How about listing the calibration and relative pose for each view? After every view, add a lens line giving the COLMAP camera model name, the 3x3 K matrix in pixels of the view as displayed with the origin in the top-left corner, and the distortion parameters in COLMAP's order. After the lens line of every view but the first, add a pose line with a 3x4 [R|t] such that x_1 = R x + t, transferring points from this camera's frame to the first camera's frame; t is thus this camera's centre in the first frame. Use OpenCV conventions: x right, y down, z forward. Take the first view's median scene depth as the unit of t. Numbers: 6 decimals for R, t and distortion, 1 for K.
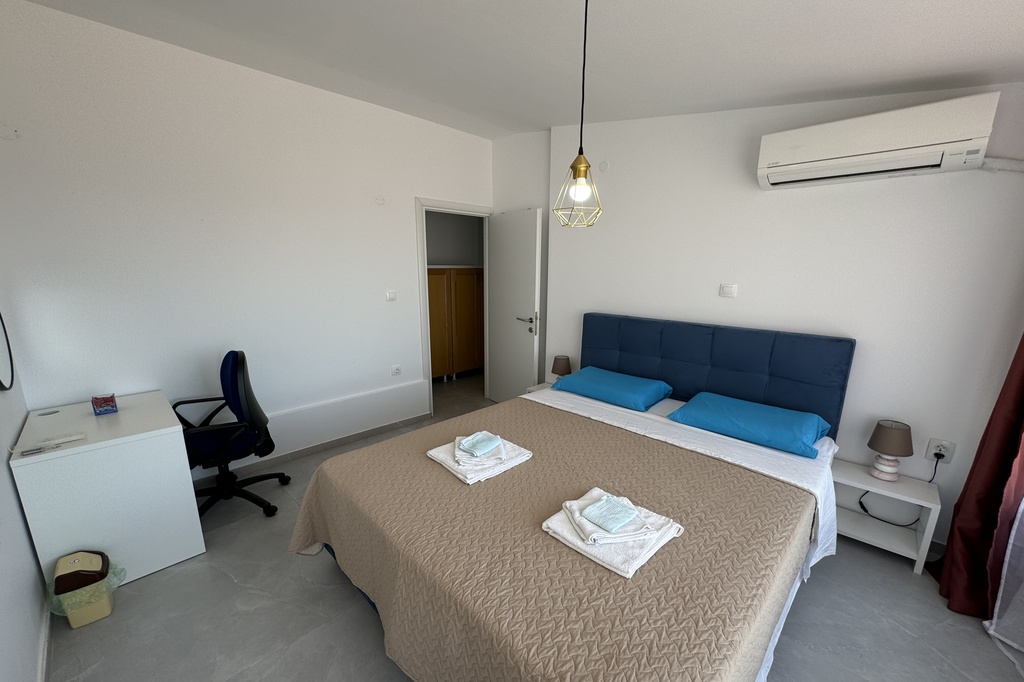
lens RADIAL K [[409.9, 0, 508.9], [0, 409.9, 355.5], [0, 0, 1]] dist [-0.002288, 0.001642]
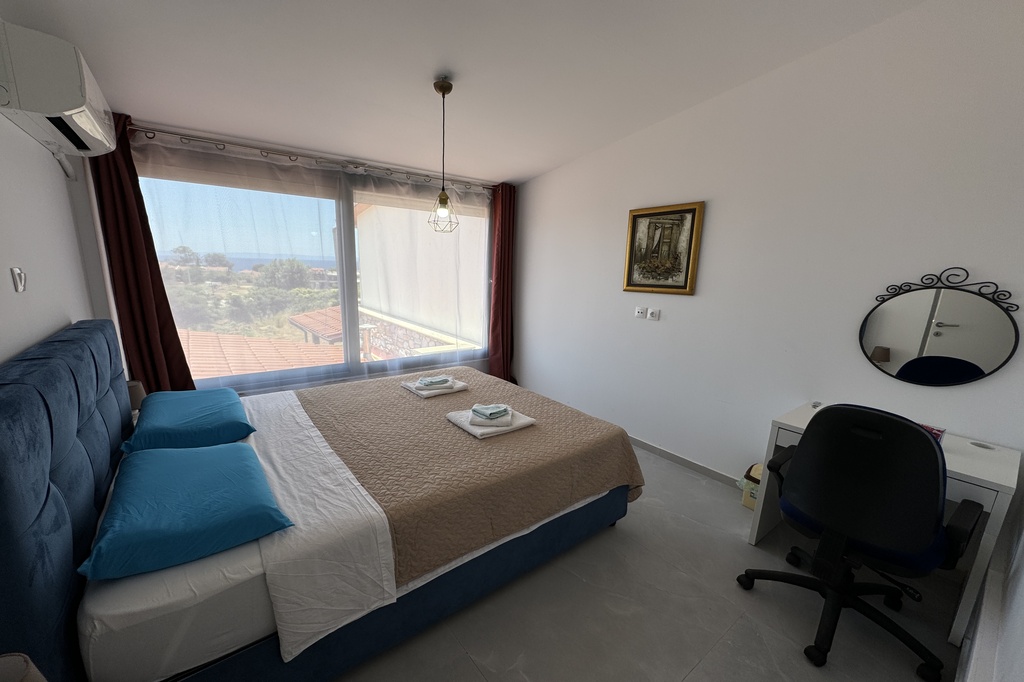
lens RADIAL K [[409.9, 0, 509.1], [0, 409.9, 352.3], [0, 0, 1]] dist [-0.002288, 0.001642]
pose [[-0.989319, -0.066547, 0.129687, -0.192996], [-0.007425, 0.911554, 0.411113, -0.309253], [-0.145575, 0.405759, -0.902312, 1.485823]]
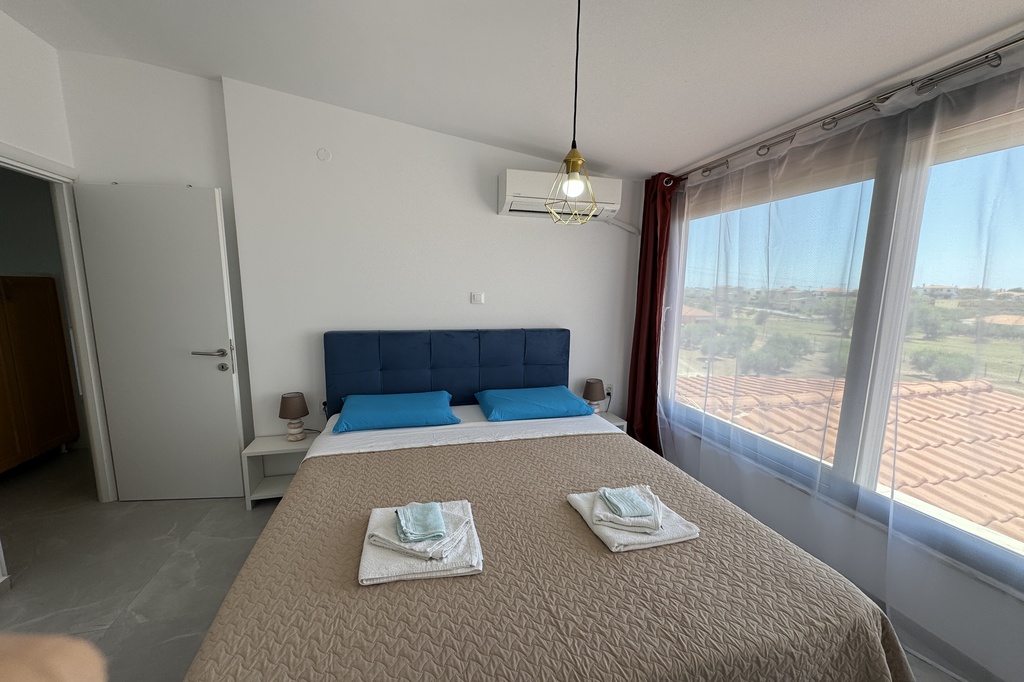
lens RADIAL K [[409.9, 0, 515.3], [0, 409.9, 355.1], [0, 0, 1]] dist [-0.002288, 0.001642]
pose [[0.502696, -0.139559, 0.853123, -0.407052], [0.176111, 0.982719, 0.056987, -0.052458], [-0.846334, 0.121598, 0.518587, 0.359353]]
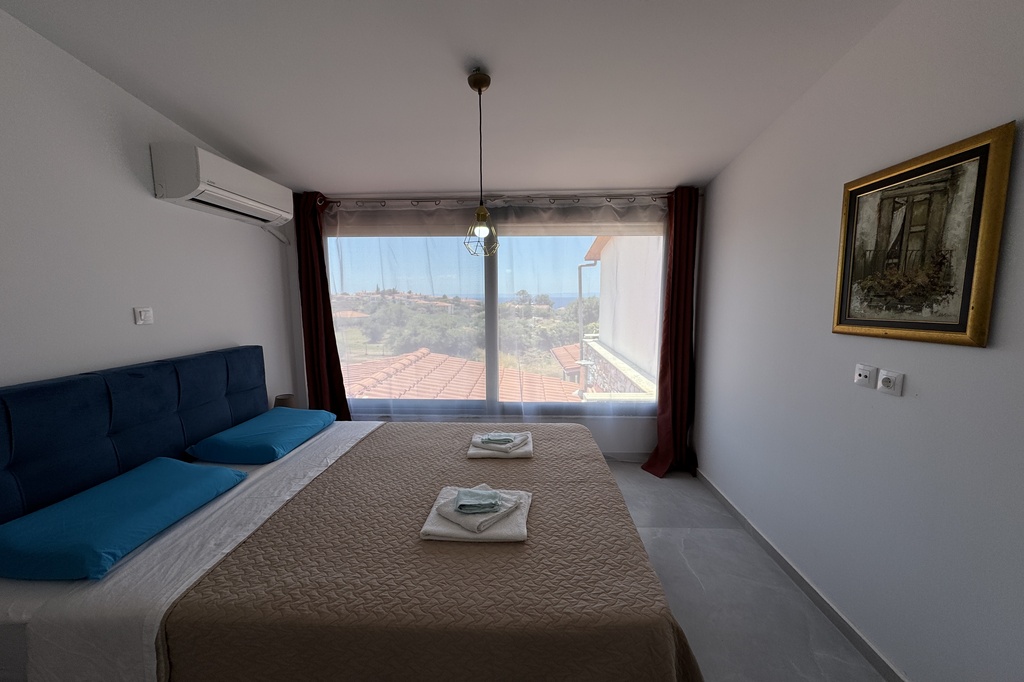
lens RADIAL K [[409.9, 0, 508.1], [0, 409.9, 346.6], [0, 0, 1]] dist [-0.002288, 0.001642]
pose [[-0.671439, -0.094943, 0.734953, -0.504736], [0.157155, 0.950959, 0.266421, -0.207970], [-0.724204, 0.294387, -0.623590, 1.035149]]
